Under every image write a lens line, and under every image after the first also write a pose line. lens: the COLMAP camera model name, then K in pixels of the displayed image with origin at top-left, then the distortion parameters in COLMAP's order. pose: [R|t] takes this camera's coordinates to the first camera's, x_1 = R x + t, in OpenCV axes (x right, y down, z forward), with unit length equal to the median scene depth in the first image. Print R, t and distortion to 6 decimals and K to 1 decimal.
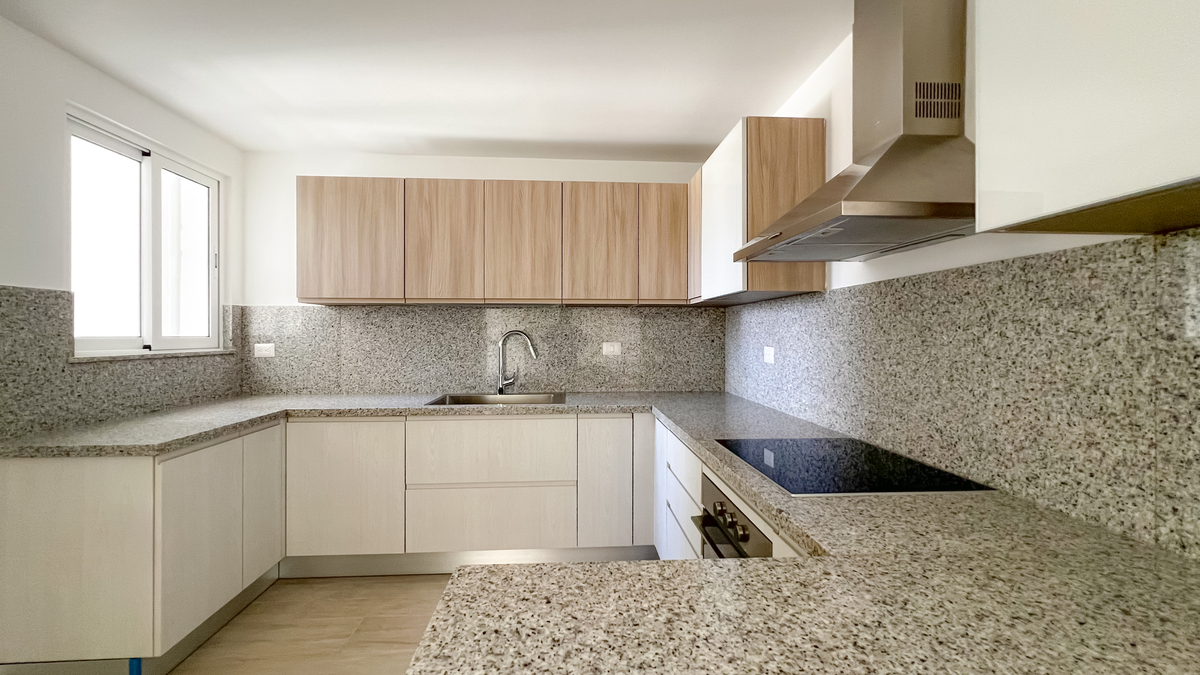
lens RADIAL K [[490.5, 0, 597.4], [0, 490.5, 332.7], [0, 0, 1]] dist [0.000113, 0.000122]
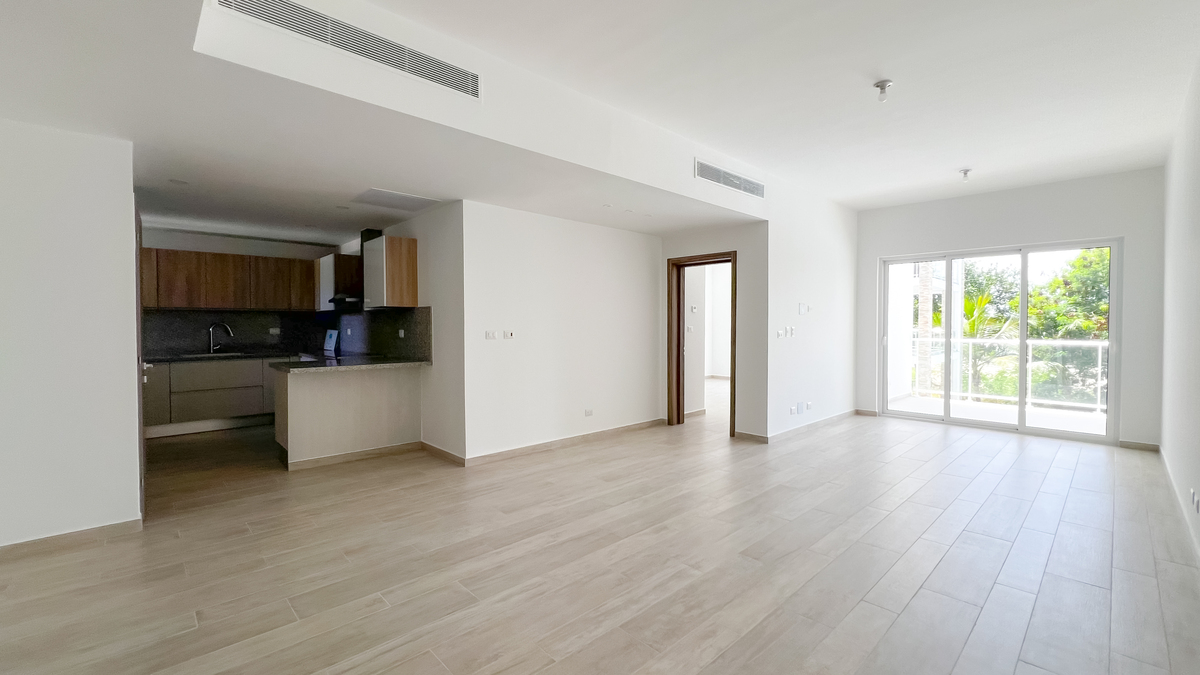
lens RADIAL K [[492.9, 0, 599.2], [0, 492.9, 334.9], [0, 0, 1]] dist [-0.000199, 0.000180]
pose [[0.769815, -0.014840, 0.638094, -0.292050], [-0.001178, 0.999695, 0.024671, -0.005913], [-0.638266, -0.019743, 0.769563, -1.789587]]
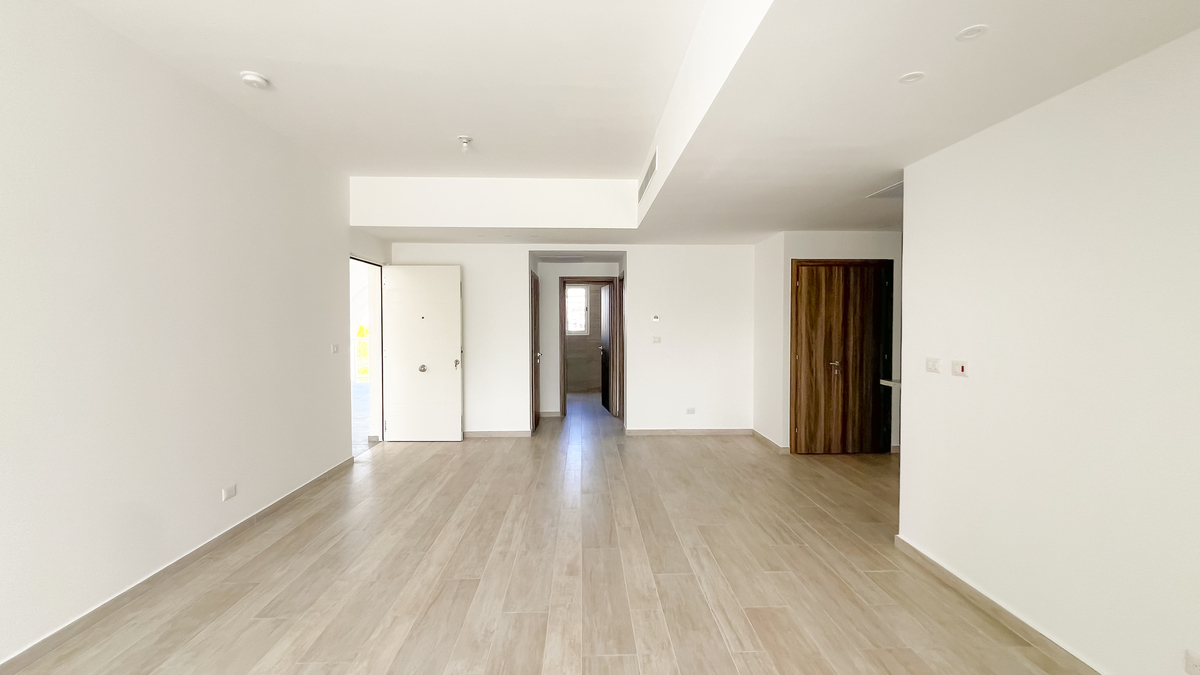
lens RADIAL K [[480.8, 0, 598.3], [0, 480.8, 333.5], [0, 0, 1]] dist [0.000778, 0.000207]
pose [[-0.032860, 0.022442, -0.999208, 1.549669], [0.002646, 0.999746, 0.022367, -0.055810], [0.999456, -0.001909, -0.032911, -0.920345]]
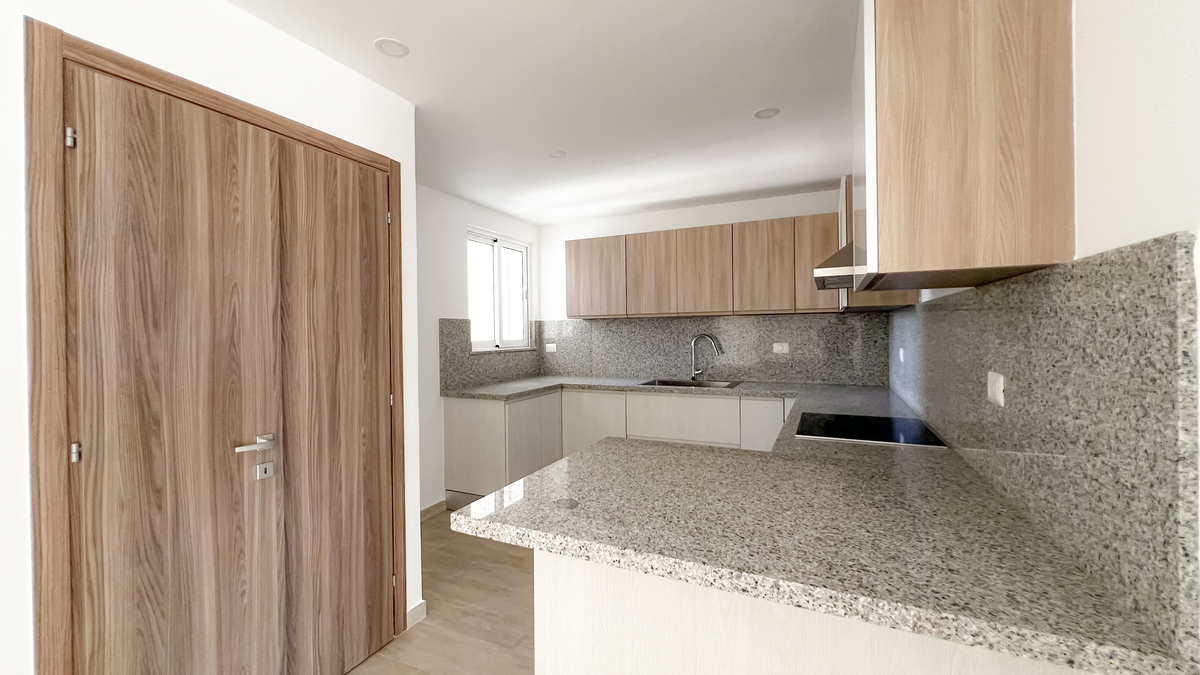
lens RADIAL K [[482.2, 0, 597.3], [0, 482.2, 333.5], [0, 0, 1]] dist [-0.000870, 0.000282]
pose [[0.872811, -0.008889, -0.487977, 0.253765], [0.013992, 0.999879, 0.006812, -0.022177], [0.487857, -0.012773, 0.872830, -0.343896]]
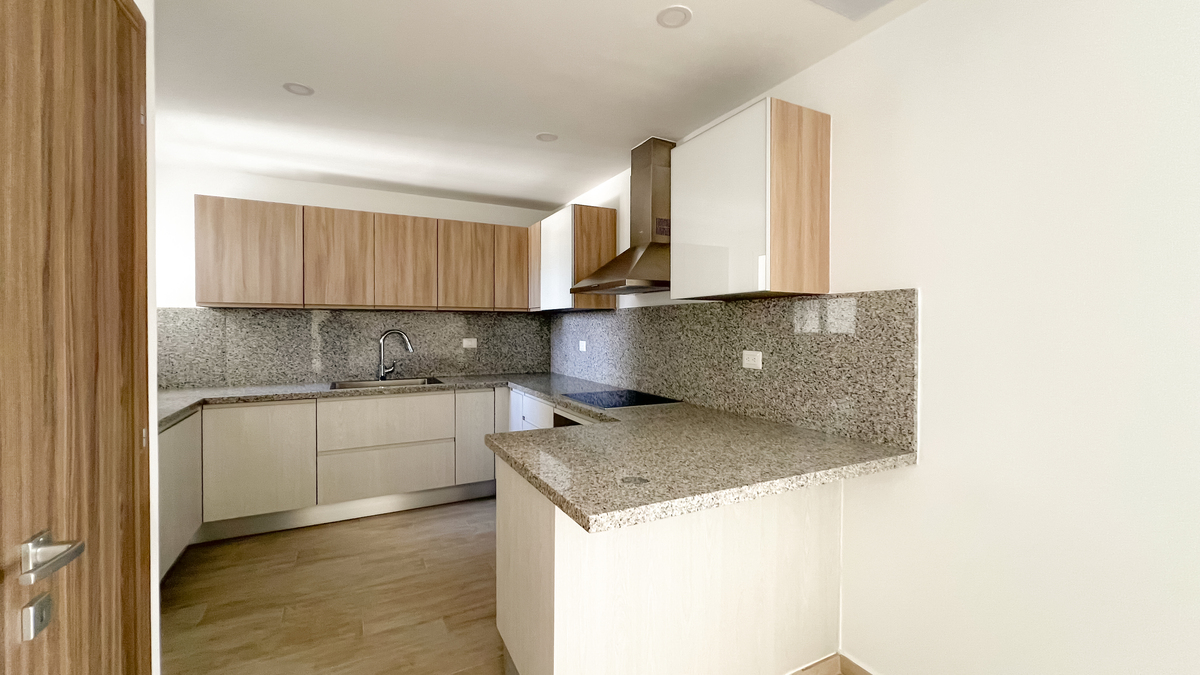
lens RADIAL K [[482.2, 0, 597.3], [0, 482.2, 333.5], [0, 0, 1]] dist [-0.000870, 0.000282]
pose [[0.915825, -0.004756, 0.401549, -0.207732], [-0.001907, 0.999867, 0.016192, -0.017980], [-0.401573, -0.015595, 0.915694, -0.396857]]
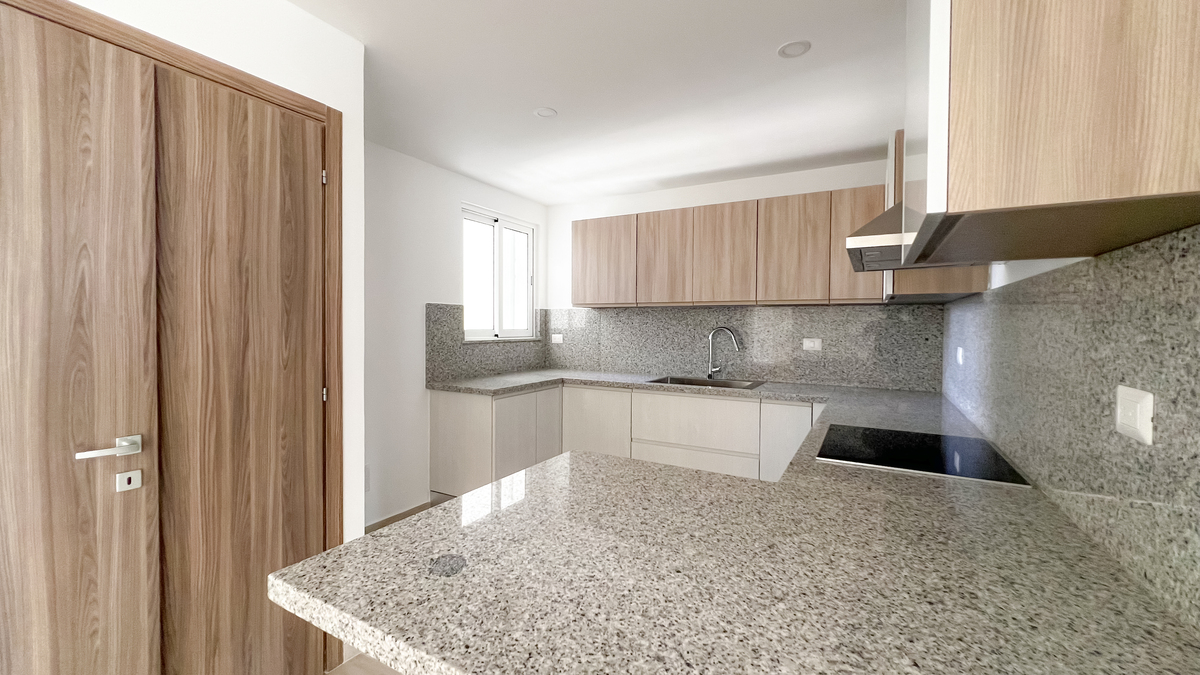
lens RADIAL K [[482.2, 0, 597.3], [0, 482.2, 333.5], [0, 0, 1]] dist [-0.000870, 0.000282]
pose [[0.835178, 0.016537, -0.549731, 0.250707], [-0.005718, 0.999755, 0.021388, -0.013339], [0.549950, -0.014720, 0.835068, -0.171818]]
